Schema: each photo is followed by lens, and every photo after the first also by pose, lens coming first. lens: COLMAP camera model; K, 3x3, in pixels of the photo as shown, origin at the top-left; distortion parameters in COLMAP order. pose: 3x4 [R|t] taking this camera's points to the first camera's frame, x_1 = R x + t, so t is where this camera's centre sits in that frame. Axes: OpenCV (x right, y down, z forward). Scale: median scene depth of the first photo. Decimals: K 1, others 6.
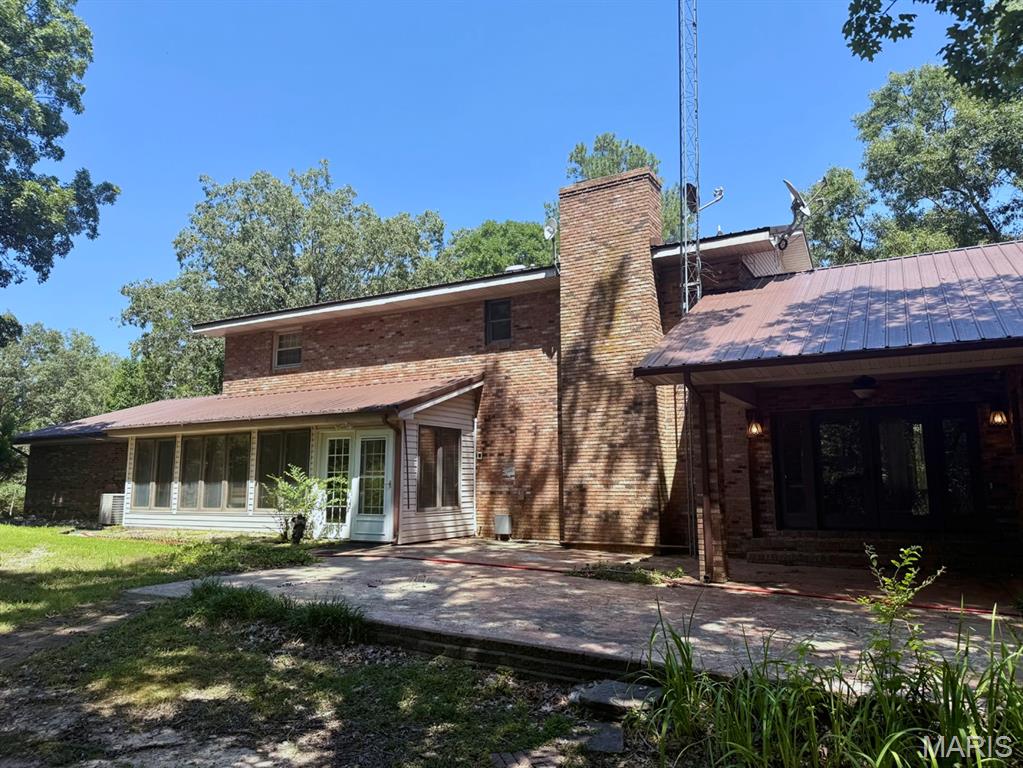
lens RADIAL K [[698.9, 0, 511.5], [0, 698.9, 384.0], [0, 0, 1]] dist [0.051117, -0.077671]
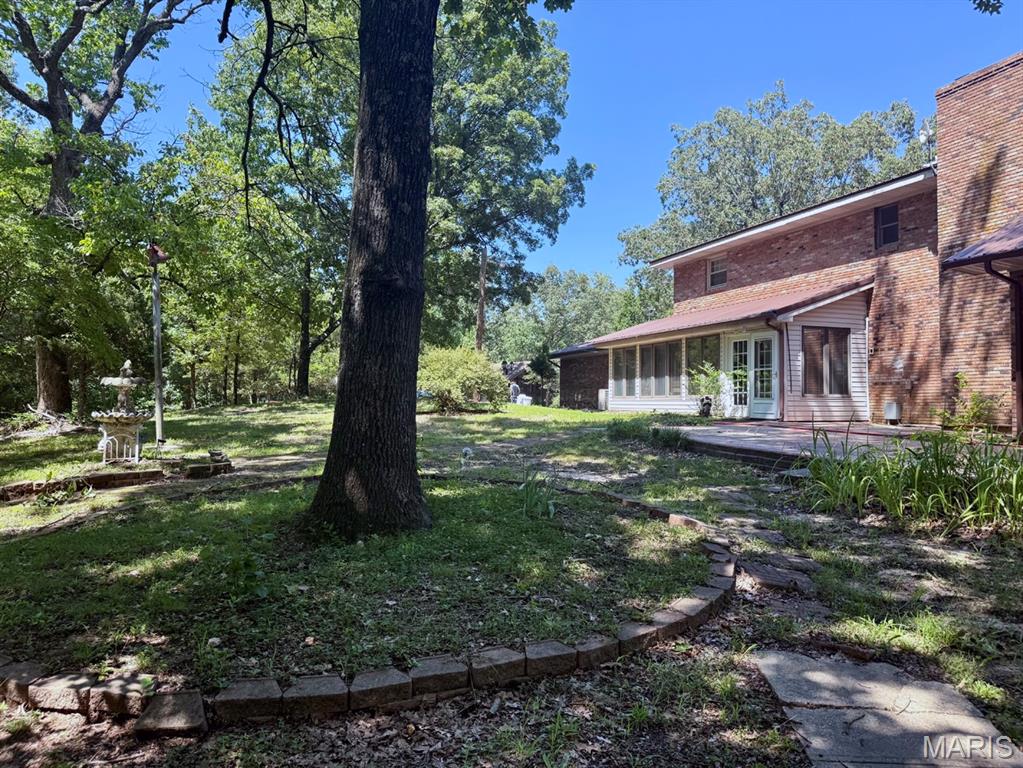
lens RADIAL K [[698.9, 0, 511.5], [0, 698.9, 384.0], [0, 0, 1]] dist [0.051117, -0.077671]
pose [[0.763958, -0.005910, -0.645239, 0.240514], [0.079422, 0.993216, 0.084937, 0.013979], [0.640360, -0.116134, 0.759245, -0.225697]]
